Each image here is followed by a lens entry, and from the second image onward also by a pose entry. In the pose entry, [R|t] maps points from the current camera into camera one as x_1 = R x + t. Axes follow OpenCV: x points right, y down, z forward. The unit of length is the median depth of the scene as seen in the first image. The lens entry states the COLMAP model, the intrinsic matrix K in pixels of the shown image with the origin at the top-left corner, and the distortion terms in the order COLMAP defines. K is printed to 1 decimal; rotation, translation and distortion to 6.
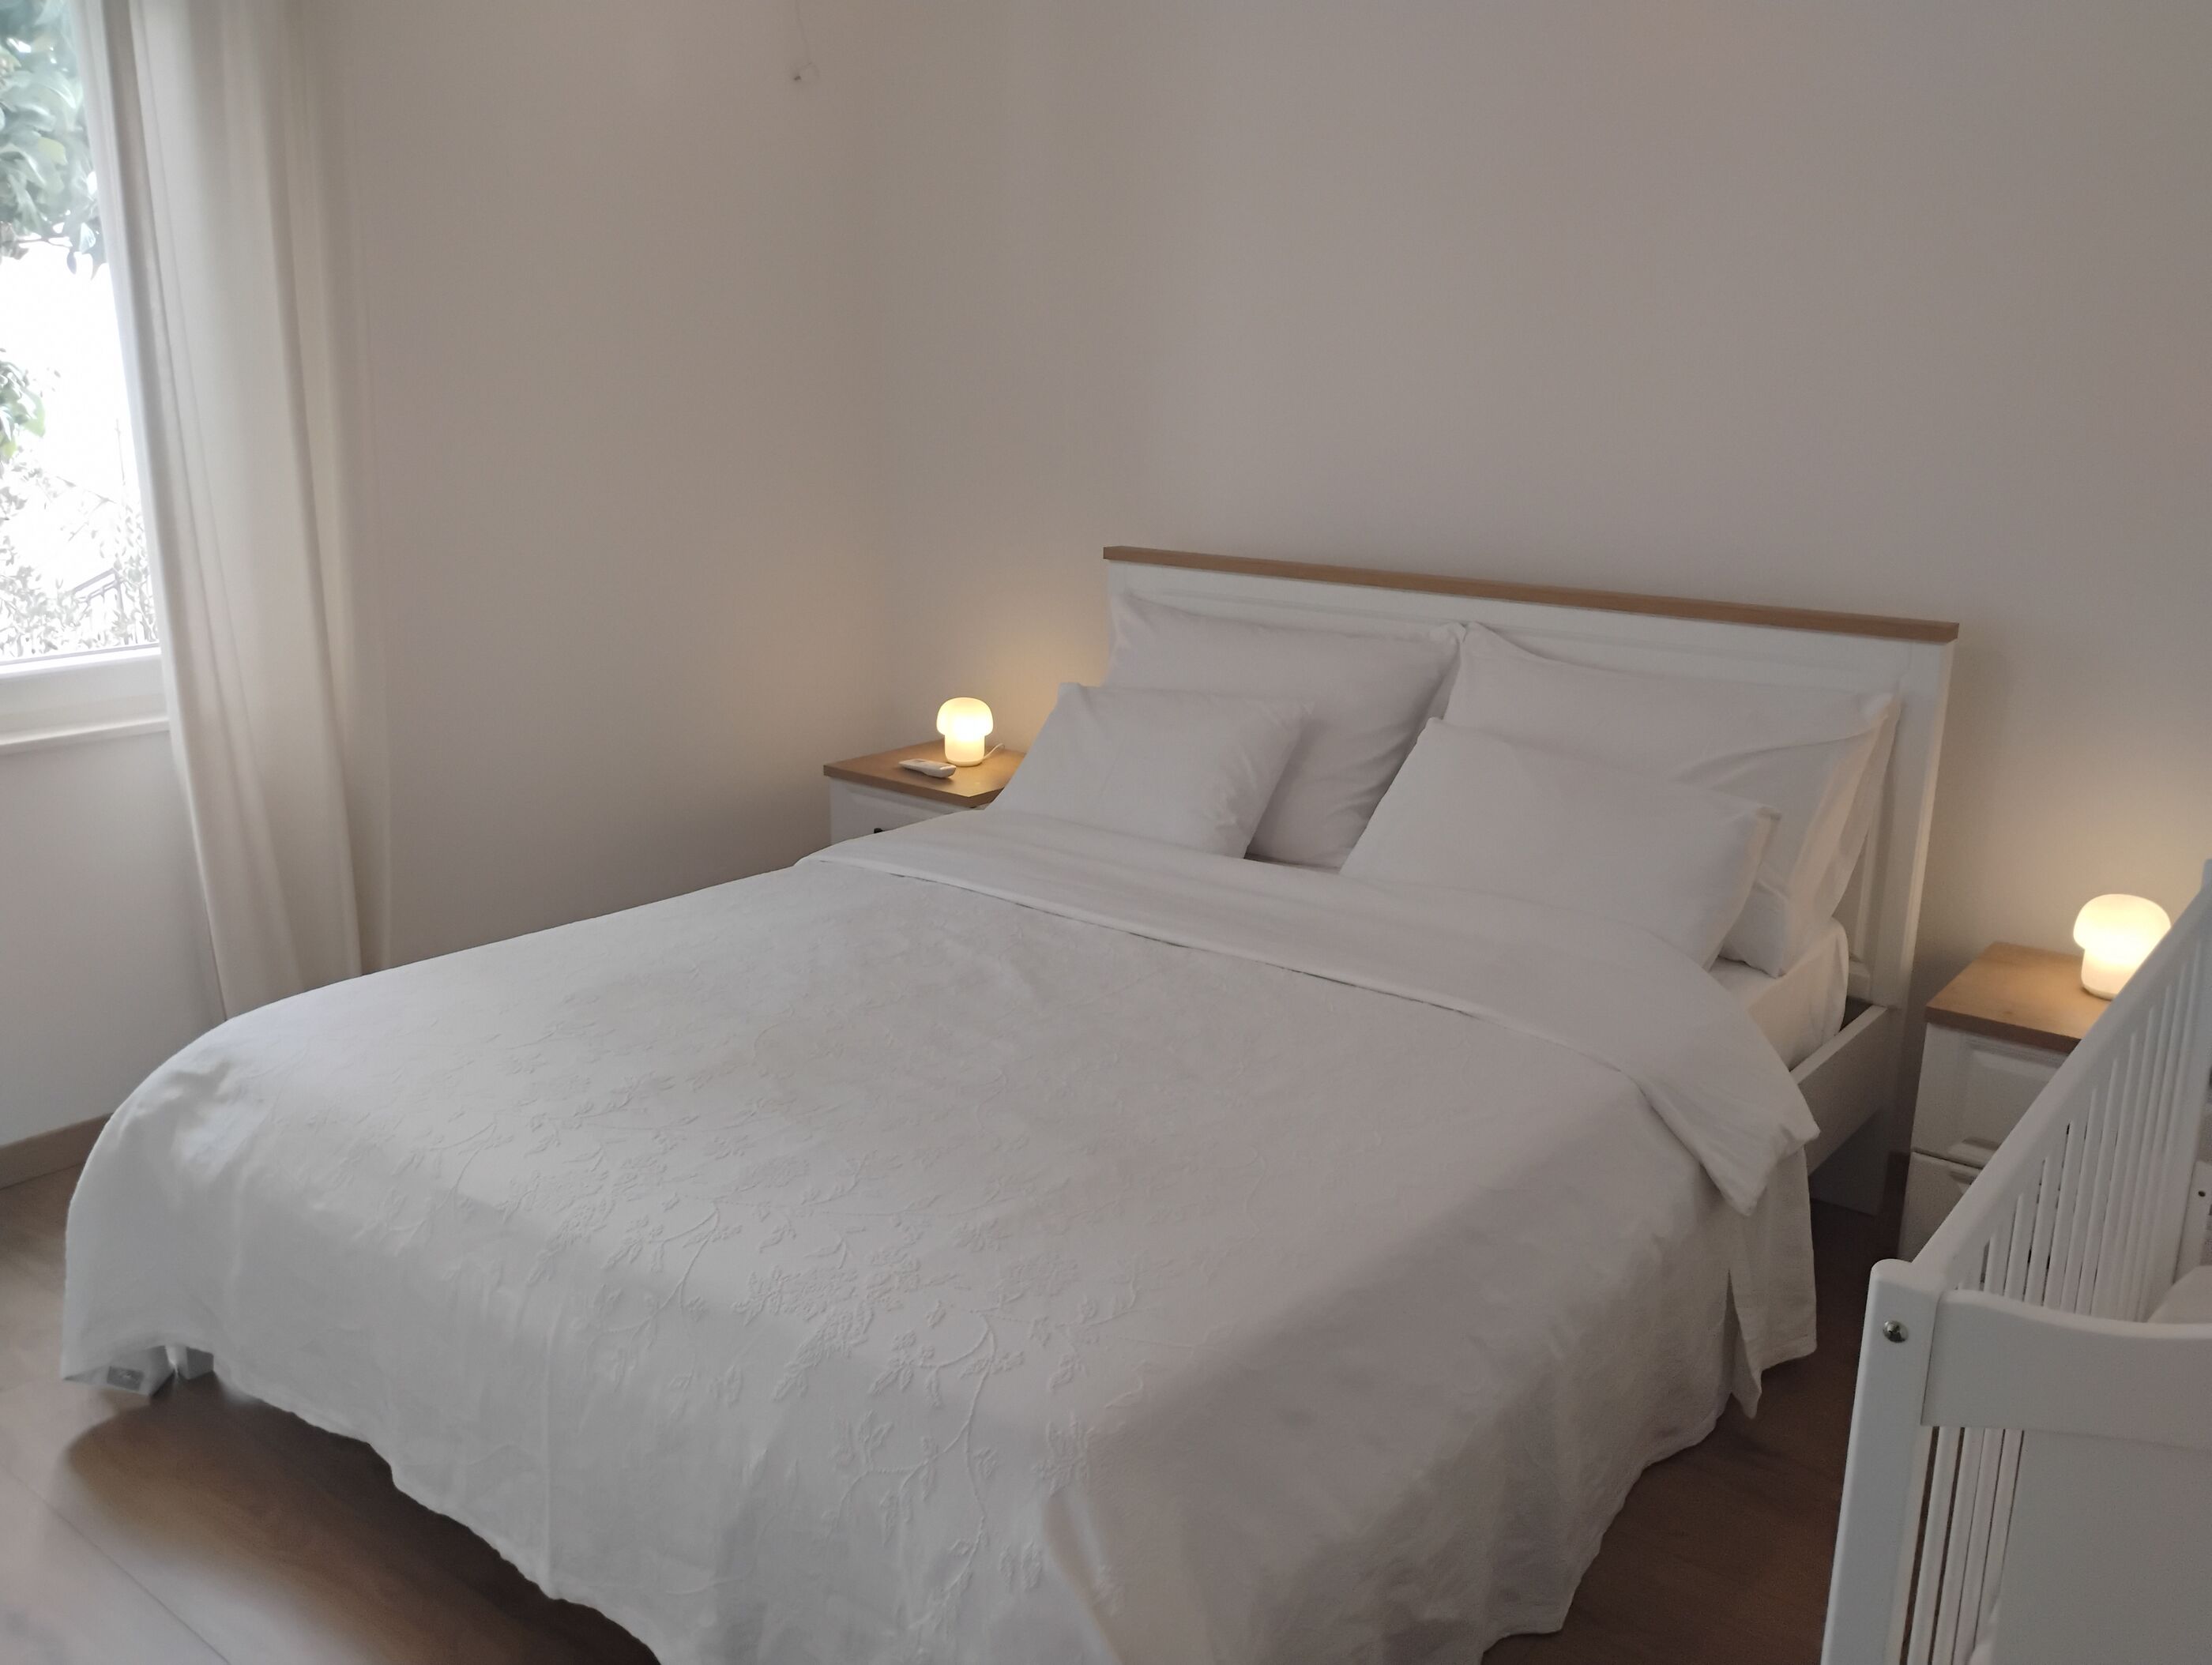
lens RADIAL K [[1821.8, 0, 1109.7], [0, 1821.8, 832.9], [0, 0, 1]] dist [0.067786, -0.091050]
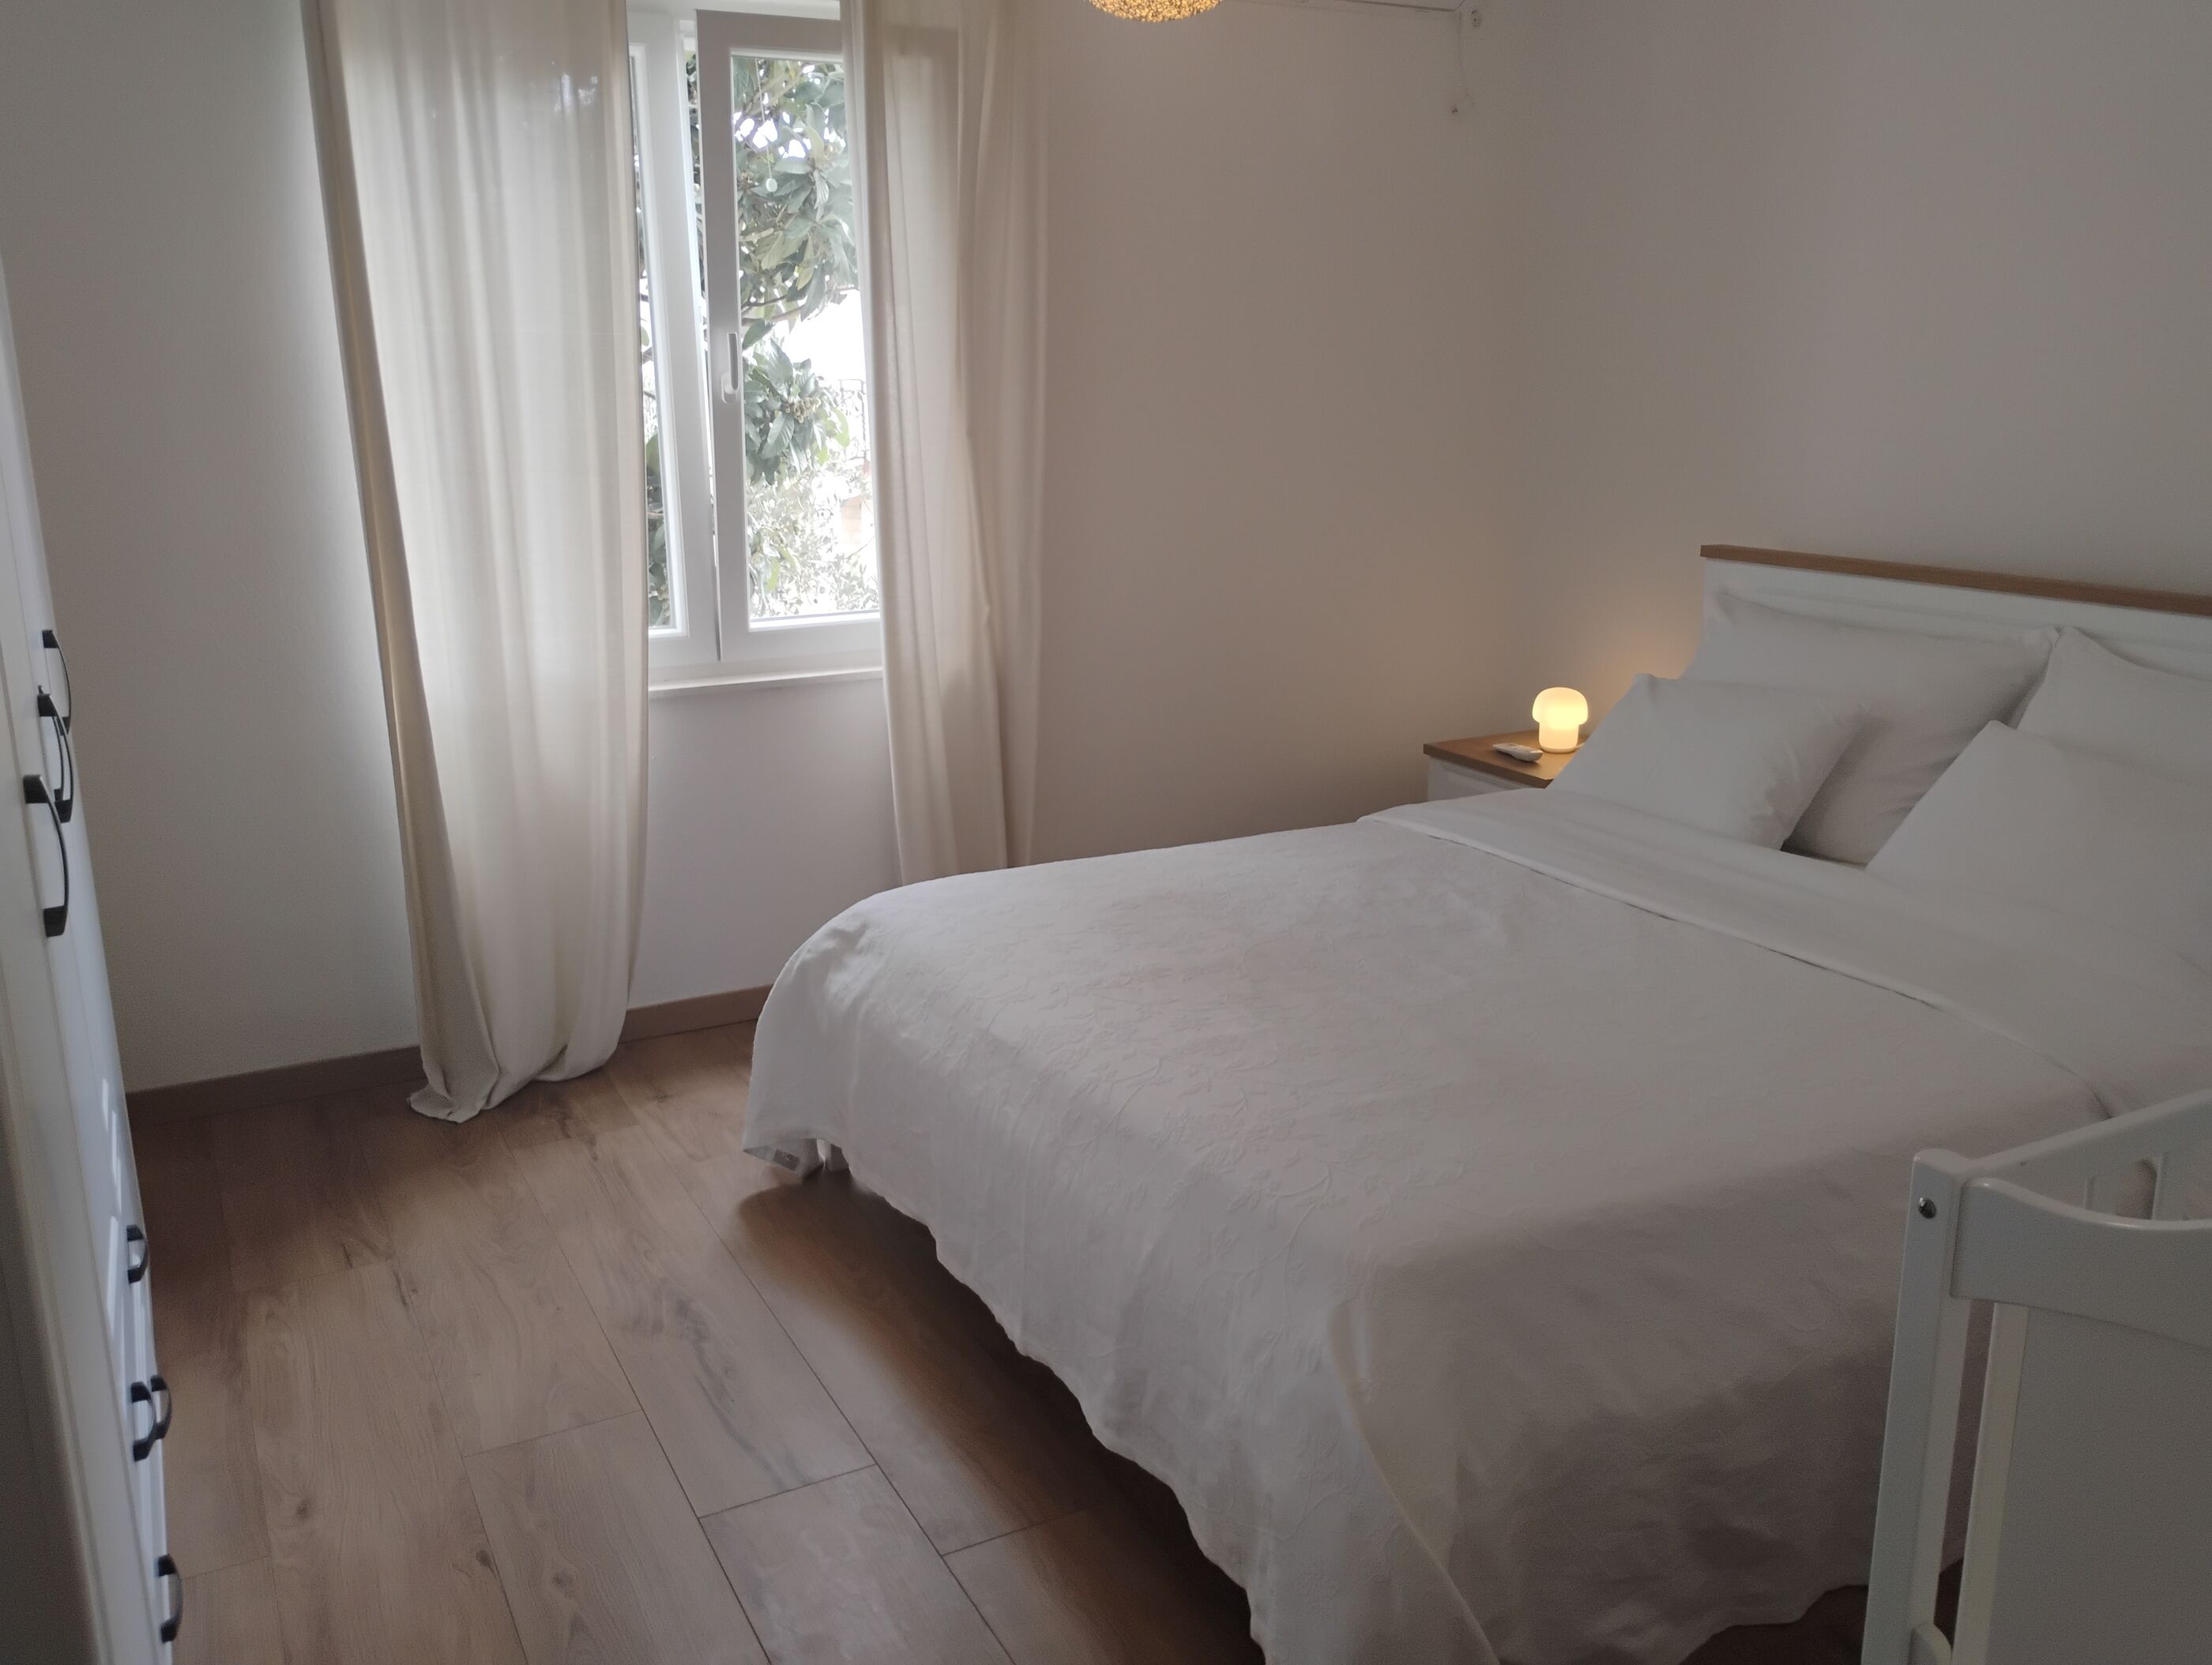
lens RADIAL K [[1821.8, 0, 1109.7], [0, 1821.8, 832.9], [0, 0, 1]] dist [0.067786, -0.091050]
pose [[0.914943, 0.080069, -0.395561, 0.167298], [-0.082288, 0.996544, 0.011383, 0.029034], [0.395106, 0.022135, 0.918369, -0.105651]]
